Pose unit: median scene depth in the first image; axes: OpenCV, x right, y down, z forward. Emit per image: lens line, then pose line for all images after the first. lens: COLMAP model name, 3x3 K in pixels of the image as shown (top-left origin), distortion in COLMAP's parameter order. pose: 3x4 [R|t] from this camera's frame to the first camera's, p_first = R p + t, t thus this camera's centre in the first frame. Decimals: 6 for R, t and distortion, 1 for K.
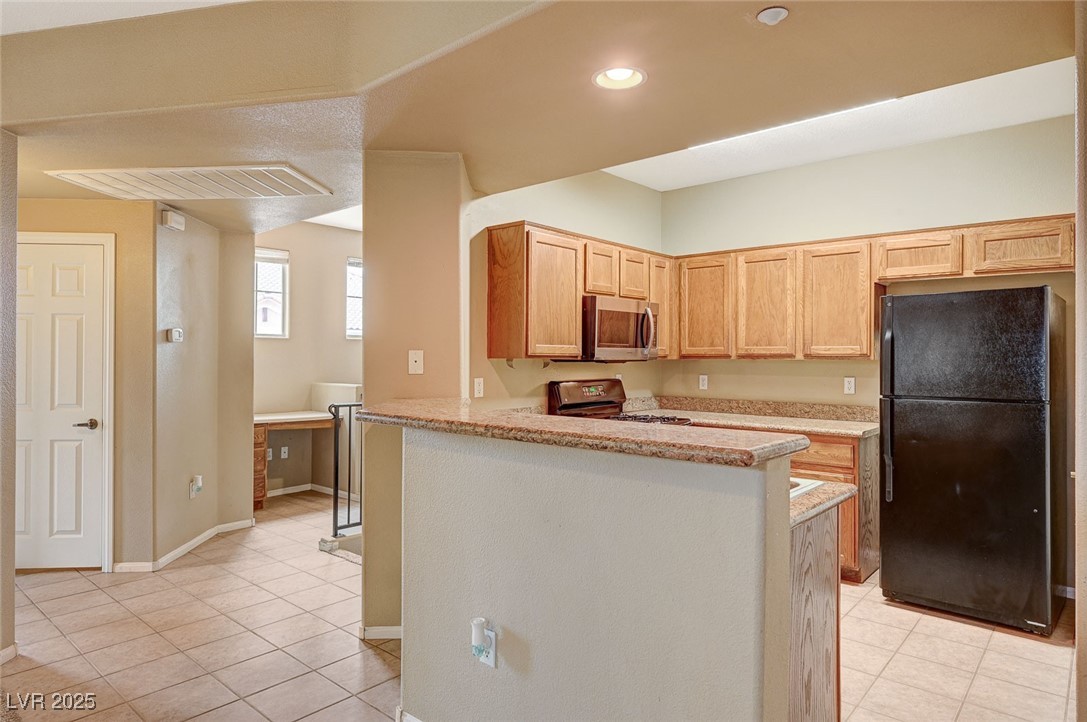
lens RADIAL K [[647.3, 0, 544.7], [0, 647.3, 352.3], [0, 0, 1]] dist [-0.002660, -0.001778]
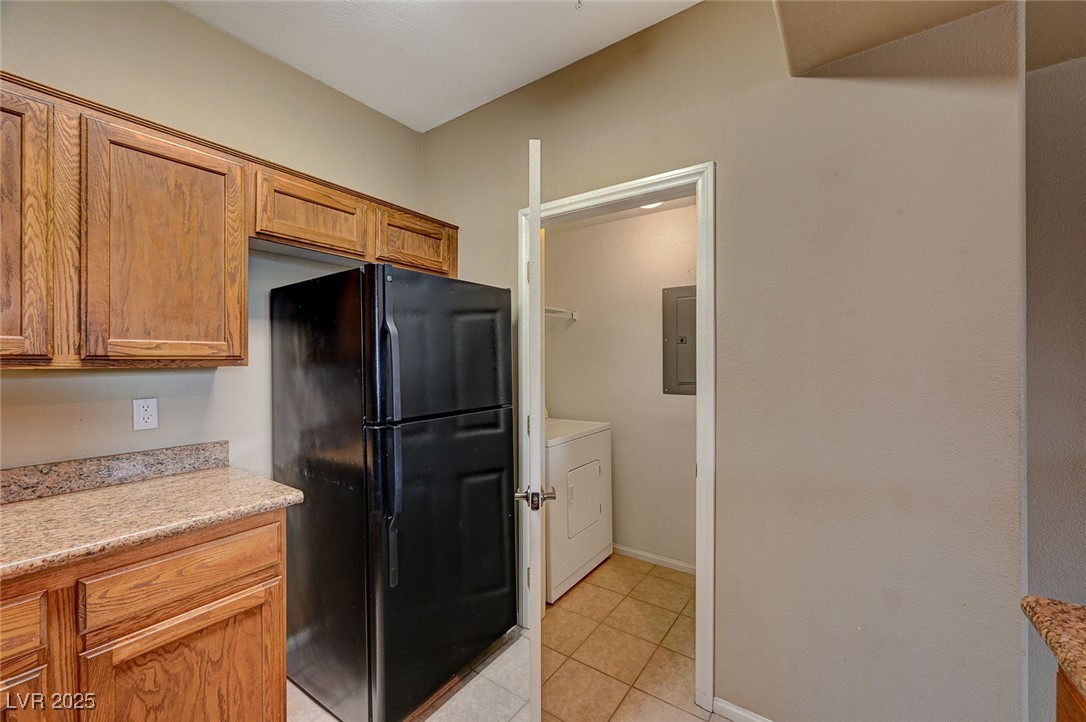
lens RADIAL K [[433.6, 0, 546.5], [0, 433.6, 358.5], [0, 0, 1]] dist [0.000095, 0.000099]
pose [[-0.105993, 0.001520, 0.994366, 0.078139], [-0.001434, 0.999998, -0.001681, 0.005252], [-0.994366, -0.001604, -0.105990, 0.736287]]
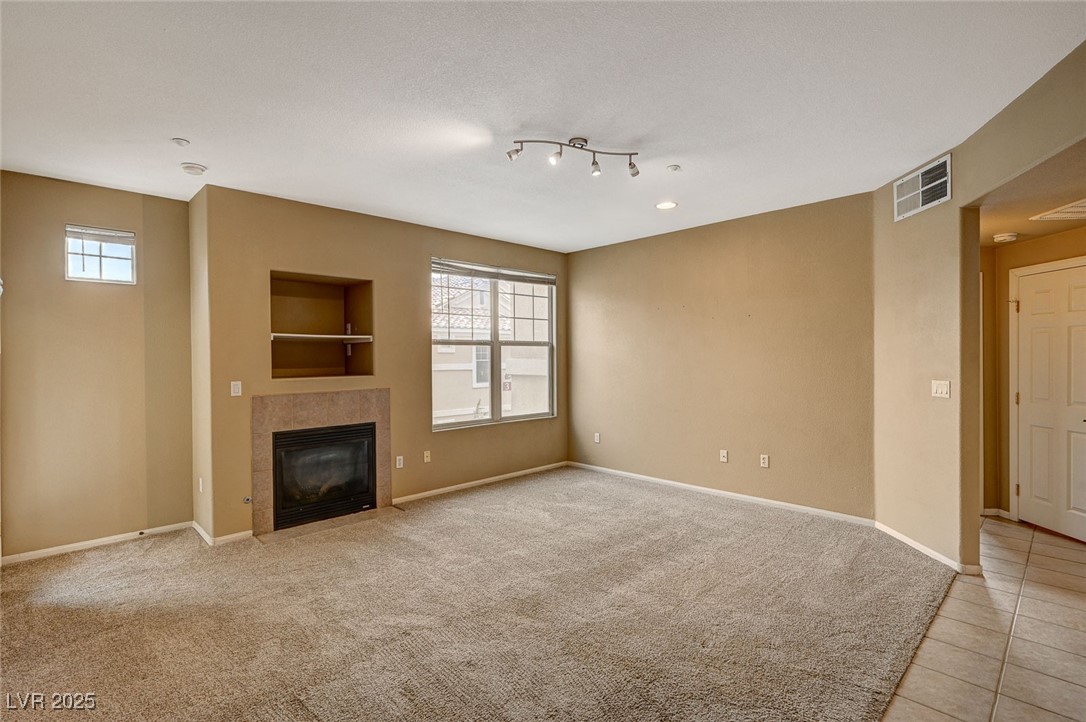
lens RADIAL K [[516.4, 0, 547.7], [0, 516.4, 360.6], [0, 0, 1]] dist [-0.001848, 0.000116]
pose [[-0.081522, 0.005850, -0.996654, 0.267443], [0.013153, 0.999902, 0.004793, -0.012233], [0.996585, -0.012718, -0.081591, 0.105442]]
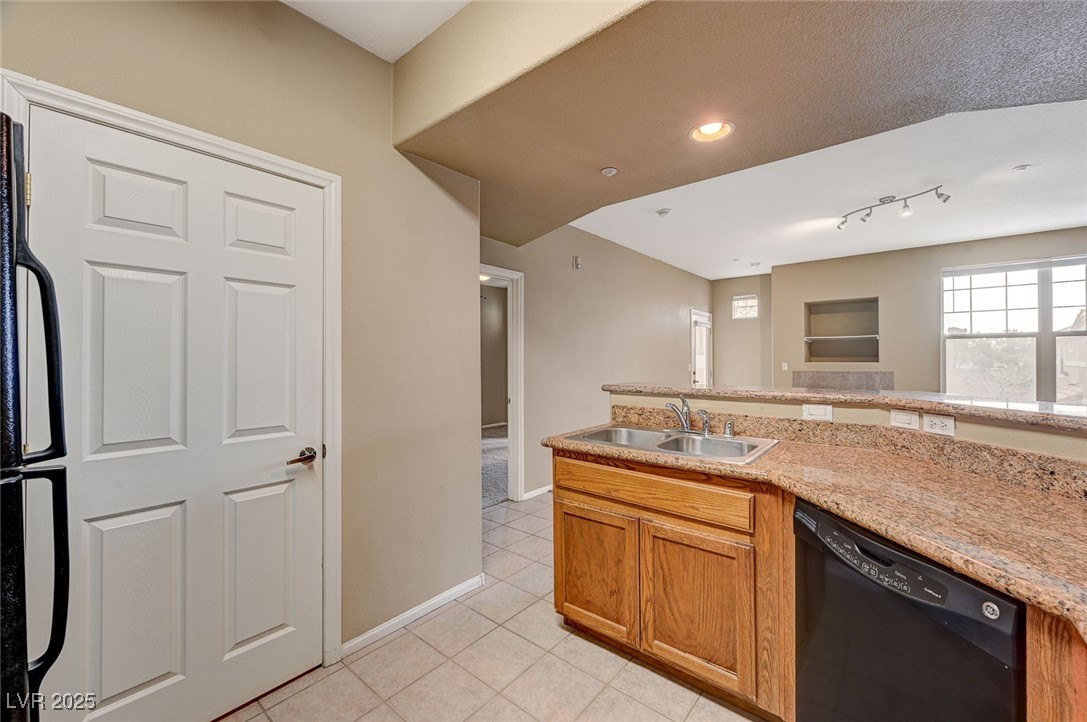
lens RADIAL K [[434.0, 0, 547.0], [0, 434.0, 358.5], [0, 0, 1]] dist [0.000095, 0.000099]
pose [[-0.999858, 0.001658, -0.016778, 0.249161], [0.001789, 0.999968, -0.007800, 0.017518], [0.016765, -0.007829, -0.999829, 1.003124]]
